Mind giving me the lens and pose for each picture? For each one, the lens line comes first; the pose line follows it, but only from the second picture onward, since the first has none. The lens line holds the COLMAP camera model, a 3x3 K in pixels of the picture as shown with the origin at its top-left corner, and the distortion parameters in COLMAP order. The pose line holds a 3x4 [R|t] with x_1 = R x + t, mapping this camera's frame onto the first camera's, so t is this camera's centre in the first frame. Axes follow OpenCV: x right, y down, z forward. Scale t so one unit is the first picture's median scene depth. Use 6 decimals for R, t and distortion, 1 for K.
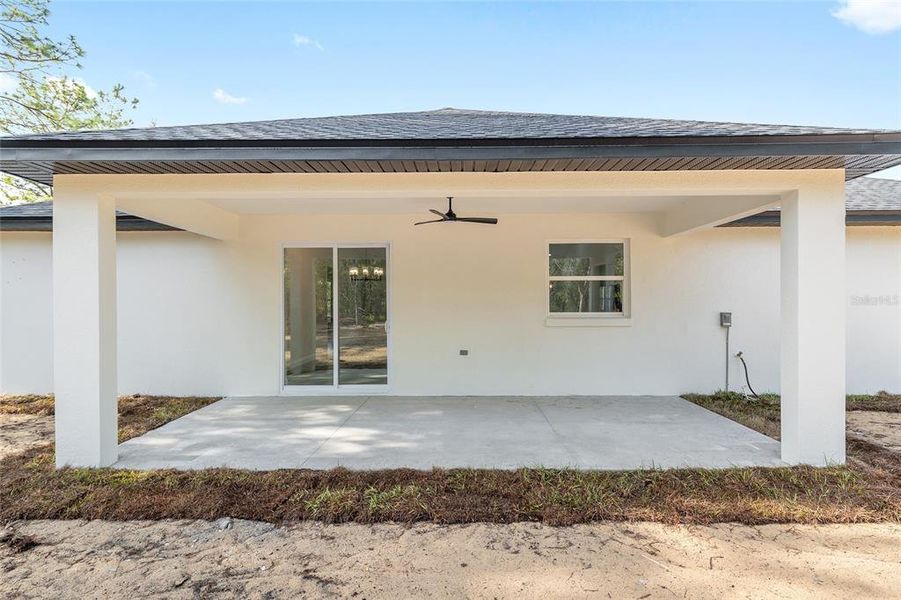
lens RADIAL K [[455.4, 0, 454.0], [0, 455.4, 299.2], [0, 0, 1]] dist [-0.000331, -0.000471]
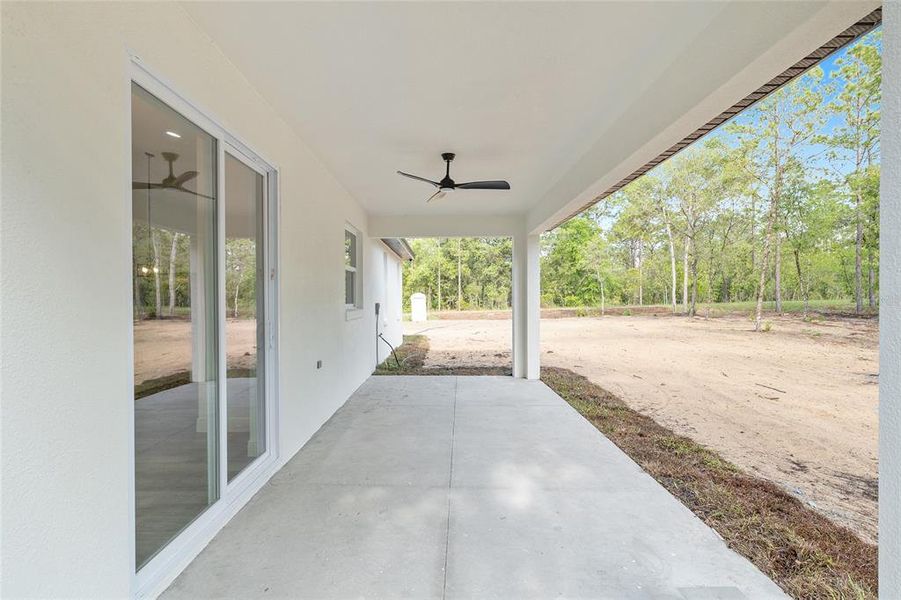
lens RADIAL K [[455.4, 0, 454.0], [0, 455.4, 299.2], [0, 0, 1]] dist [-0.000331, -0.000471]
pose [[-0.036143, 0.001091, 0.999346, -1.012262], [0.001776, 0.999998, -0.001027, 0.031777], [-0.999345, 0.001738, -0.036144, 1.254519]]
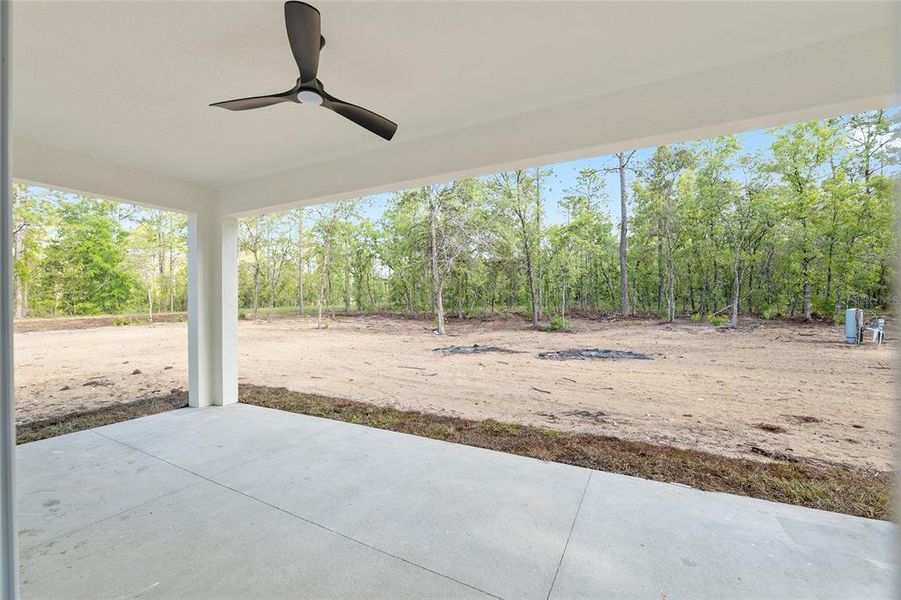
lens RADIAL K [[364.7, 0, 453.1], [0, 364.7, 304.0], [0, 0, 1]] dist [-0.016026, 0.000019]
pose [[-0.903716, 0.007495, 0.428067, -0.361684], [0.007118, 0.999972, -0.002480, 0.049016], [-0.428073, 0.000805, -0.903744, 1.559491]]
